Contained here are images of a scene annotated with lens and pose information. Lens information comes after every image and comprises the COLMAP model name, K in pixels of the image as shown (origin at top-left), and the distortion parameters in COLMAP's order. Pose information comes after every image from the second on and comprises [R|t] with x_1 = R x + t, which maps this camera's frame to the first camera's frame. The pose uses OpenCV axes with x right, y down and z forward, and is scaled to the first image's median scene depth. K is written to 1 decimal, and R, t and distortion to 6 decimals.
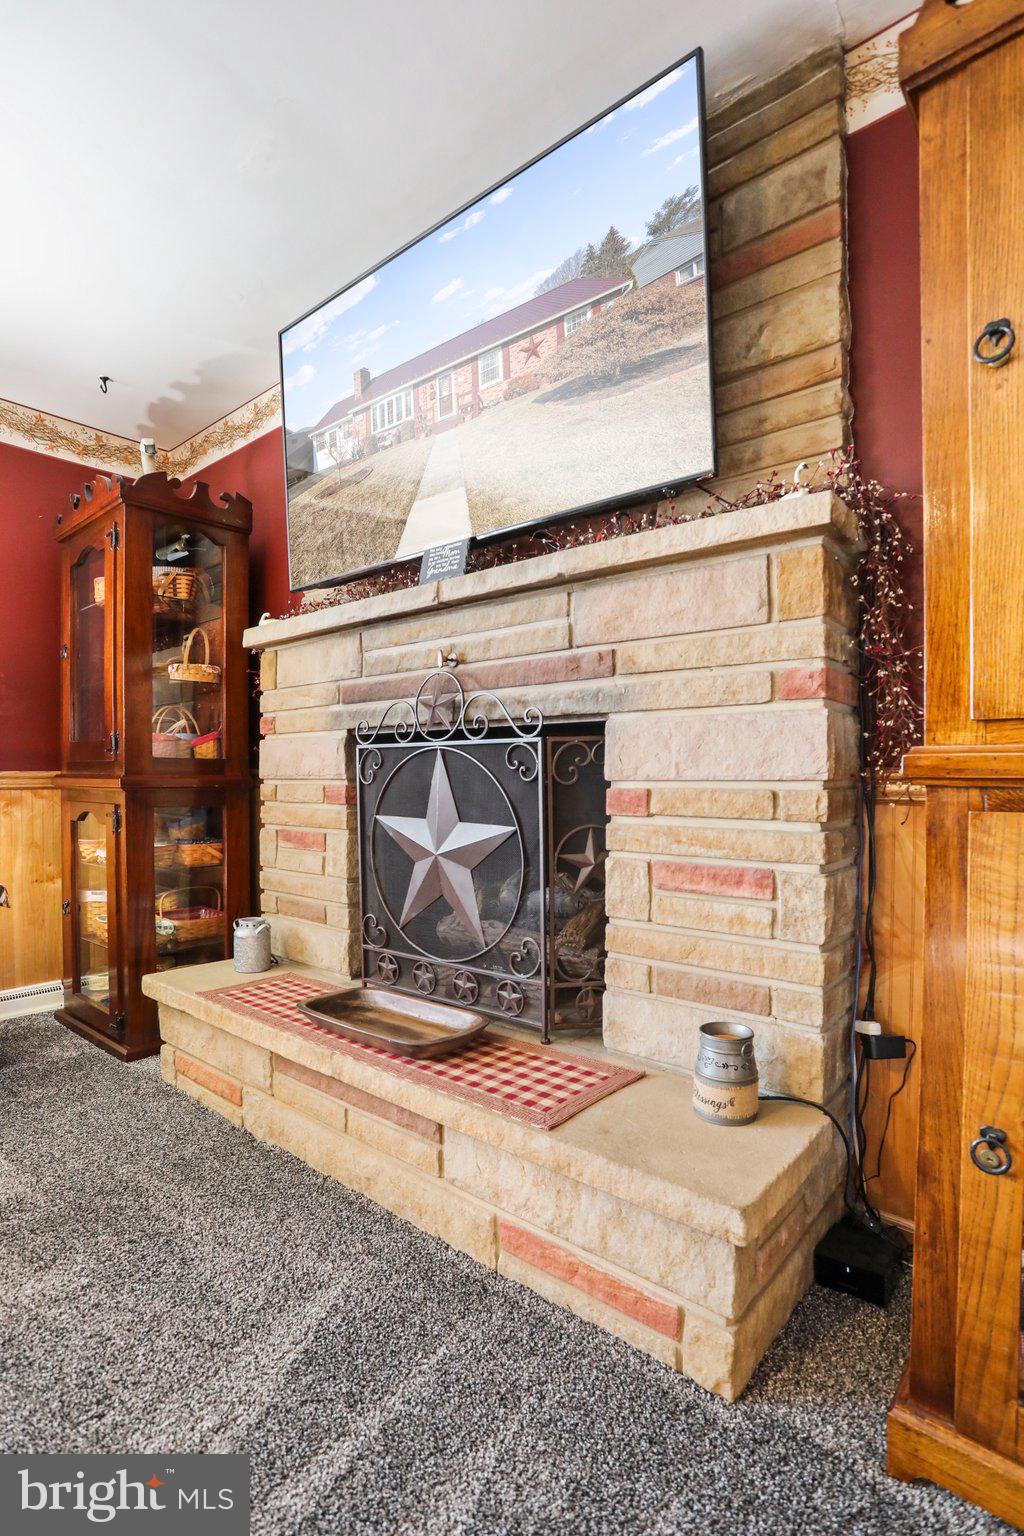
lens RADIAL K [[758.9, 0, 513.6], [0, 758.9, 781.7], [0, 0, 1]] dist [-0.060310, 0.023980]
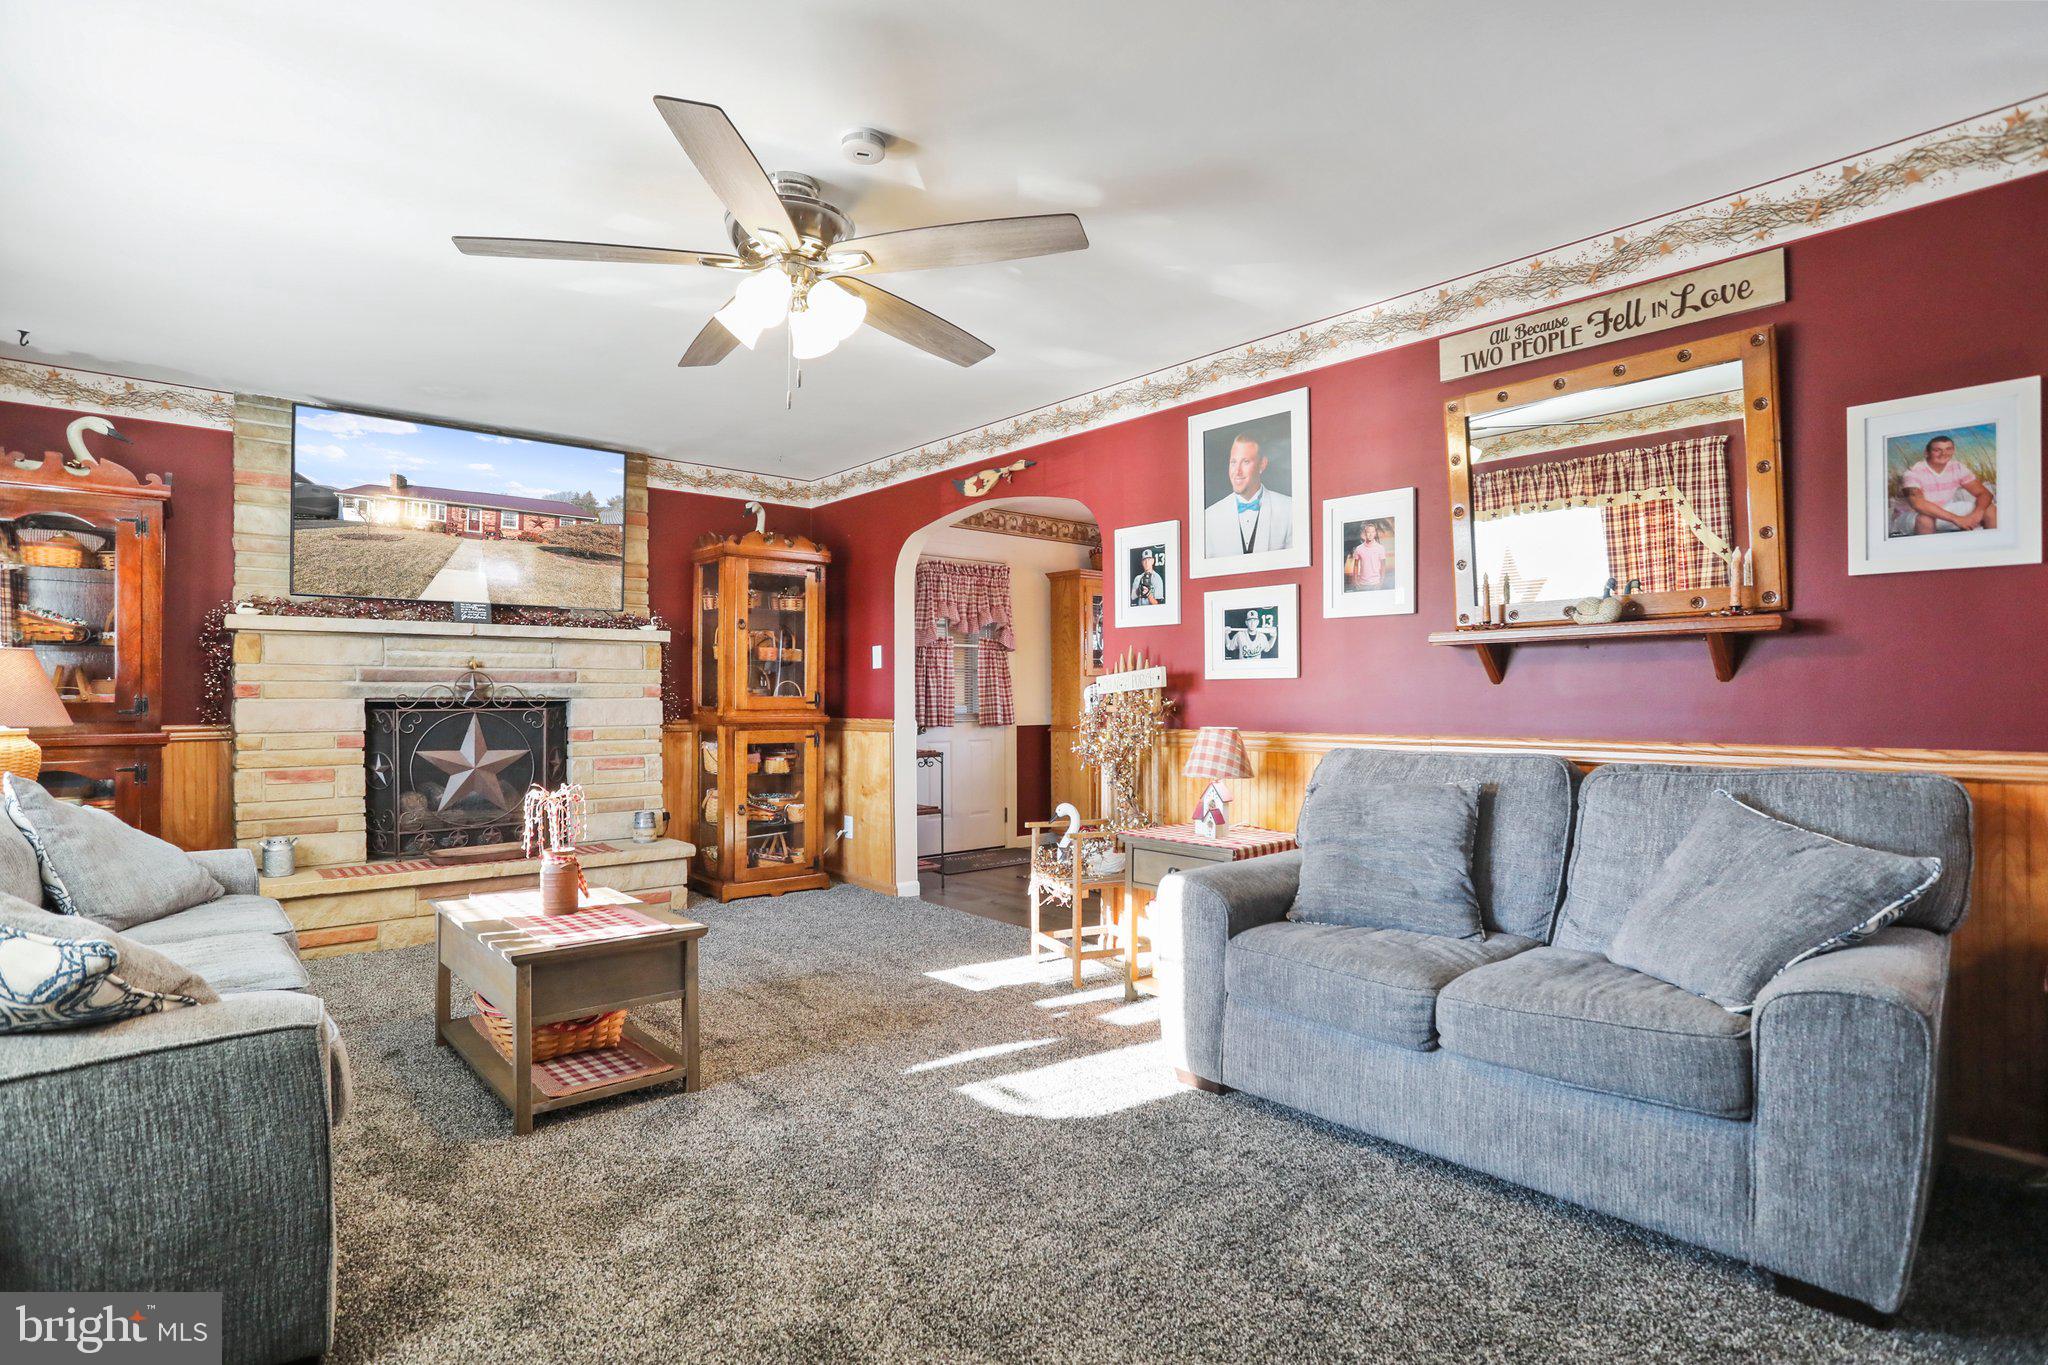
lens RADIAL K [[1011.8, 0, 1026.9], [0, 1011.8, 685.8], [0, 0, 1]] dist [-0.060310, 0.023980]
pose [[0.148507, 0.017798, 0.988751, -2.434227], [0.018725, 0.999608, -0.020806, -0.033750], [-0.988734, 0.021604, 0.148115, -0.757109]]
